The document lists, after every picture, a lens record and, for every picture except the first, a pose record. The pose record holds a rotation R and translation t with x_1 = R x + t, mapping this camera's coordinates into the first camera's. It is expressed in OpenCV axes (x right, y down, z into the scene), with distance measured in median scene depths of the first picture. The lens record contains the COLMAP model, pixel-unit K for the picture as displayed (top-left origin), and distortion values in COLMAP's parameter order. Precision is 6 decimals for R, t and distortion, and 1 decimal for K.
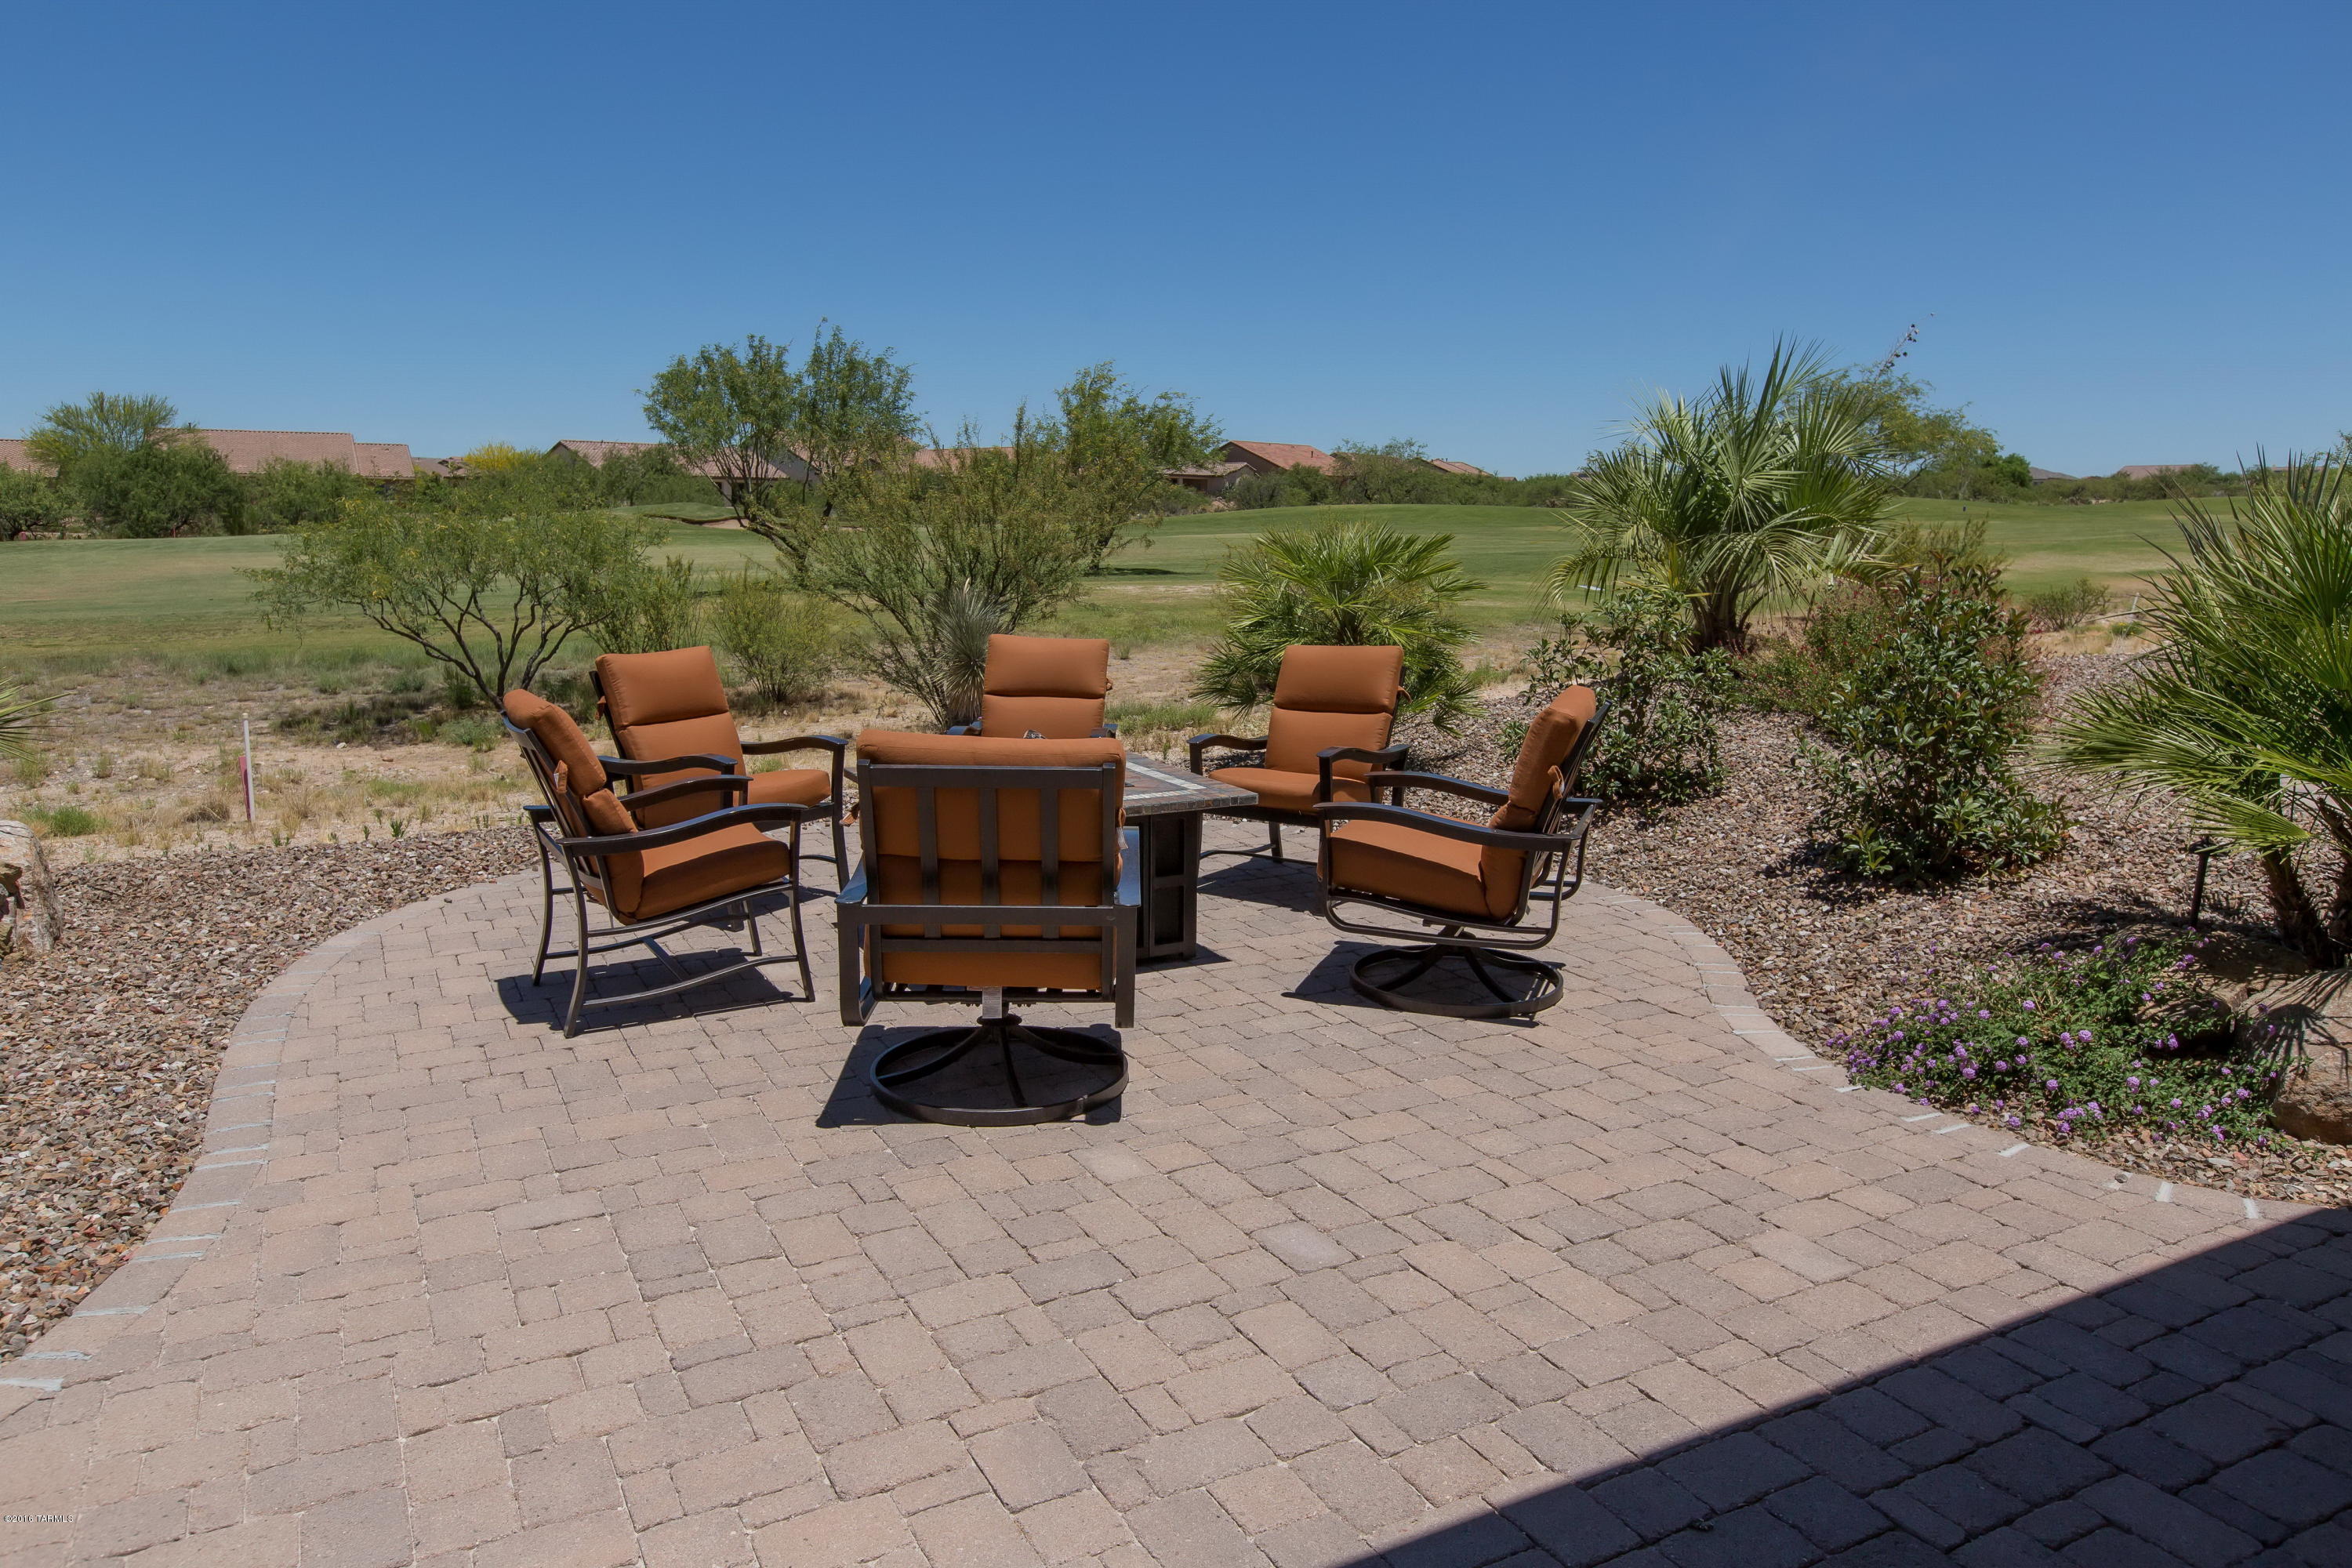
lens RADIAL K [[1670.4, 0, 1170.7], [0, 1670.4, 729.6], [0, 0, 1]] dist [-0.000777, -0.000933]
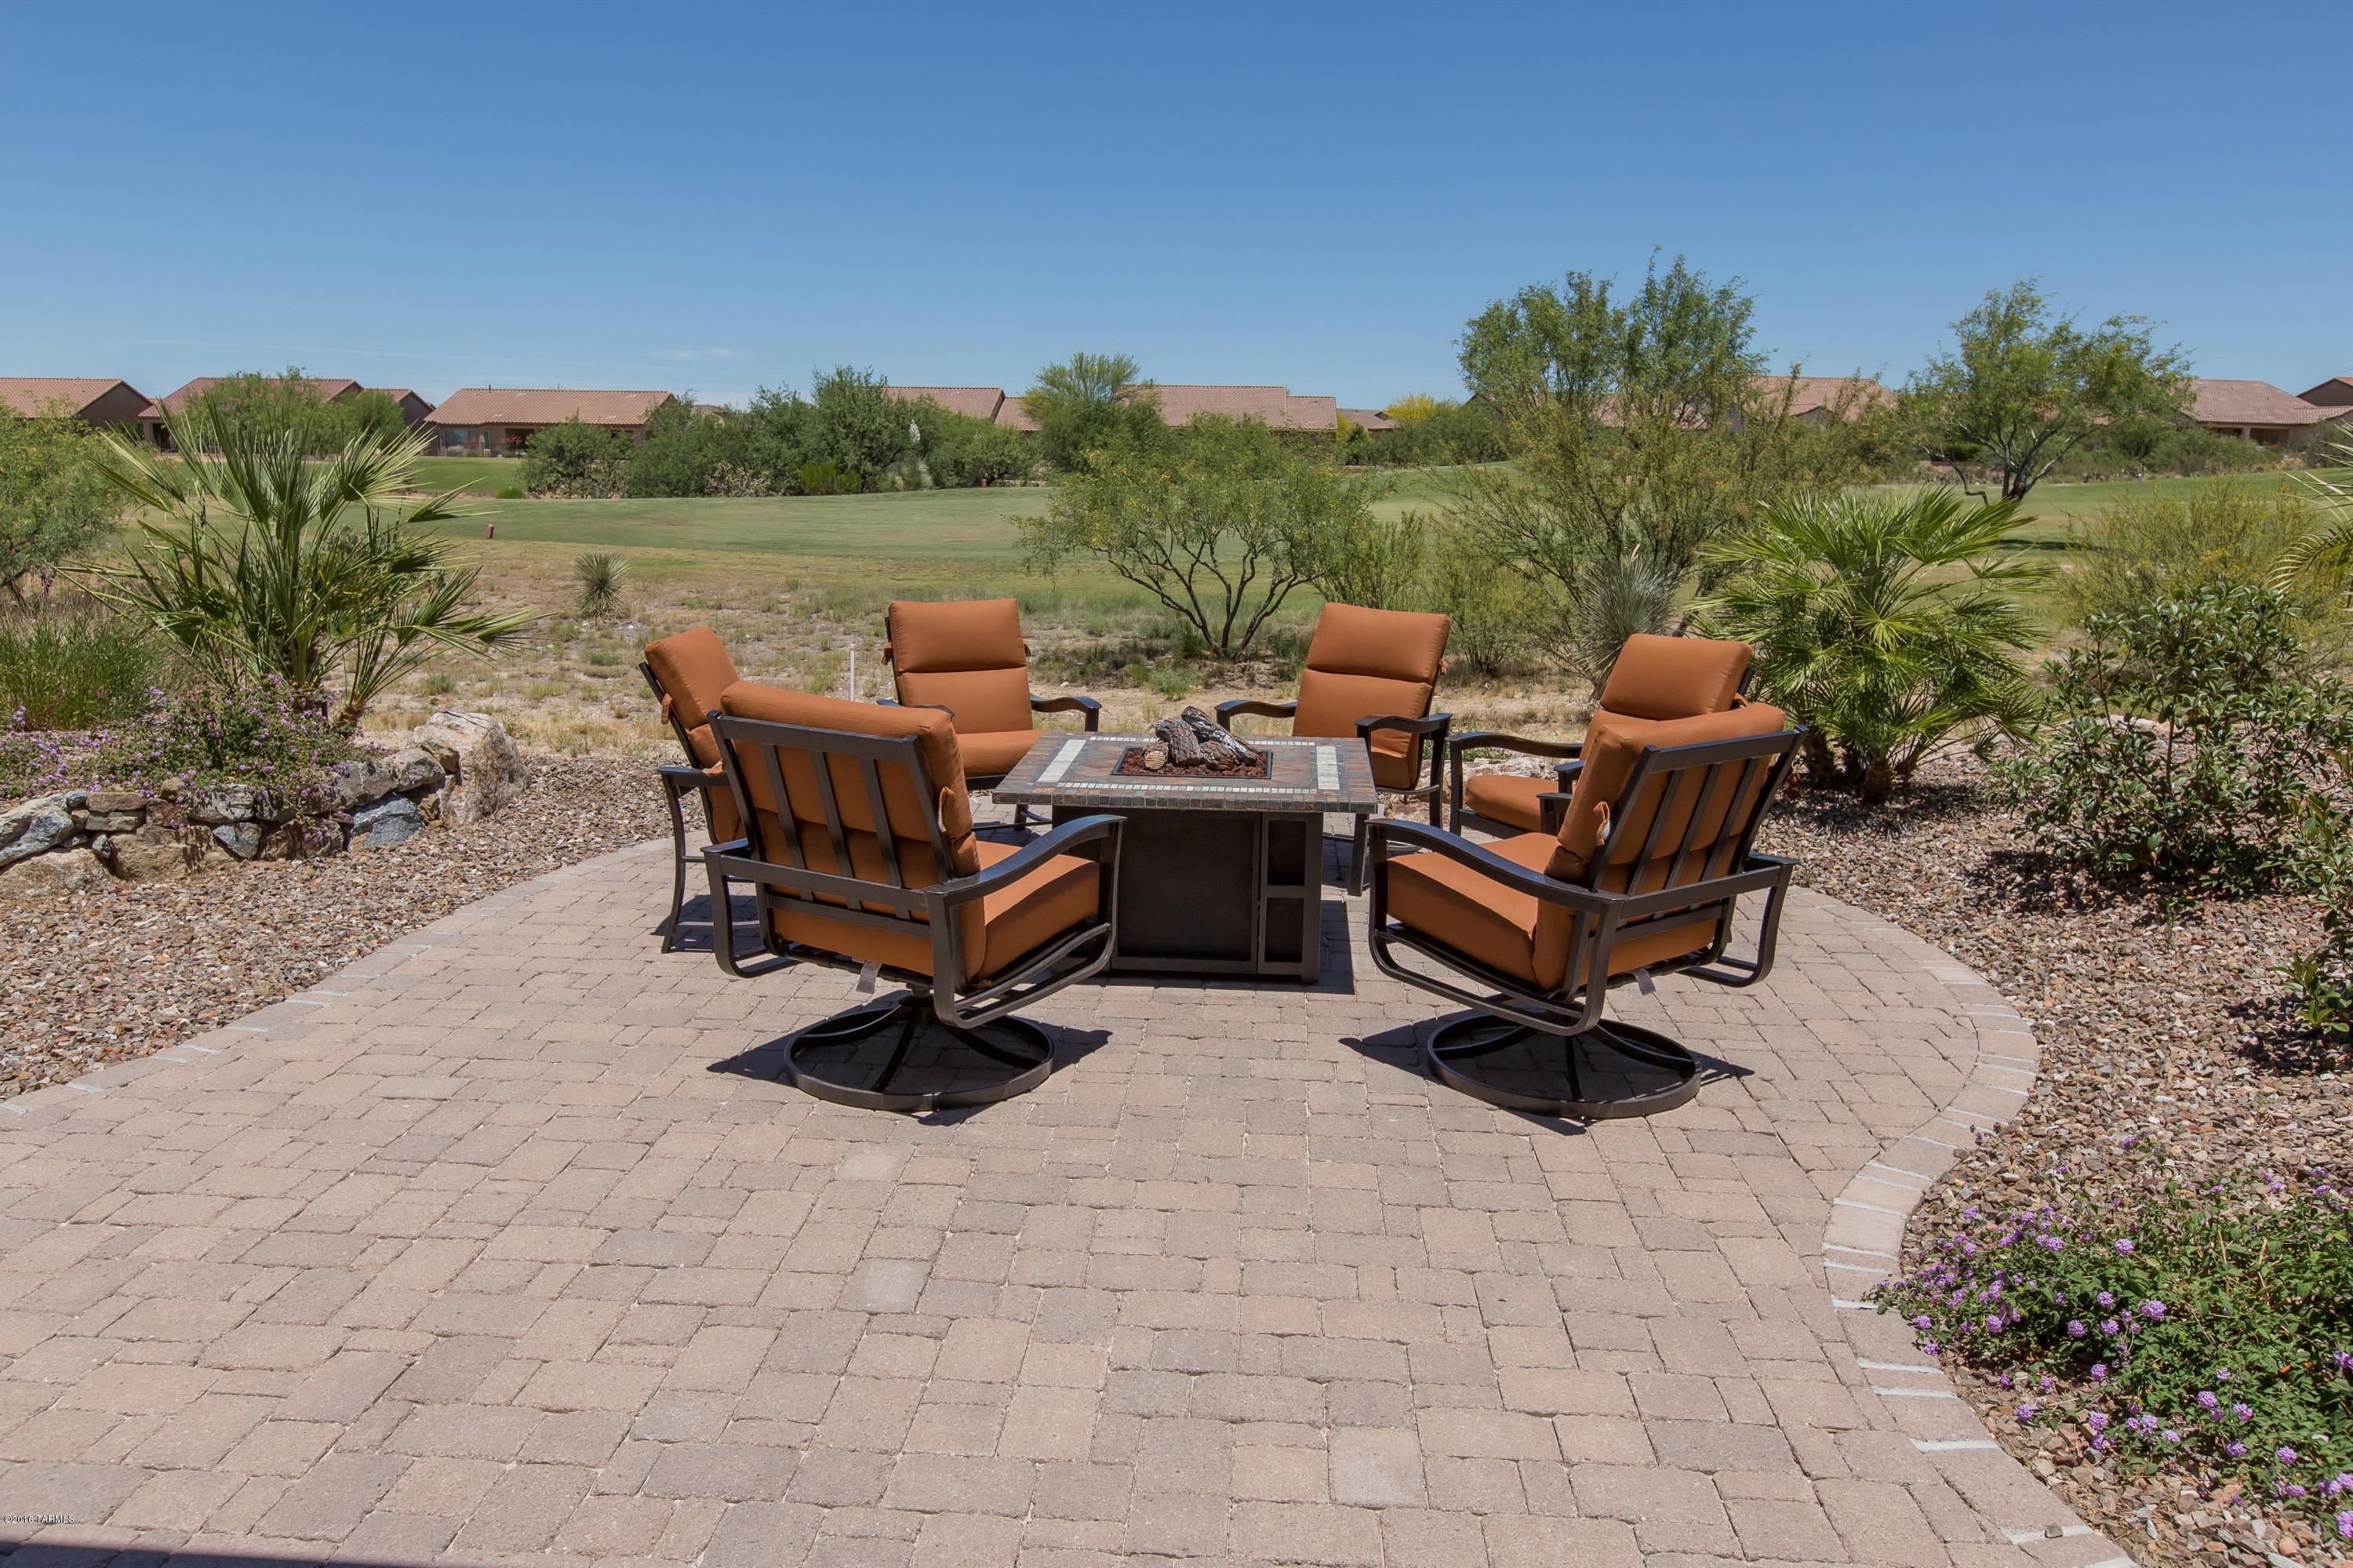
lens RADIAL K [[1812.3, 0, 1176.5], [0, 1812.3, 784.0], [0, 0, 1]] dist [0.000710, 0.004279]
pose [[0.831178, 0.103088, -0.546367, 0.377262], [-0.079334, 0.994596, 0.066969, -0.019249], [0.550318, -0.012318, 0.834865, 0.146294]]
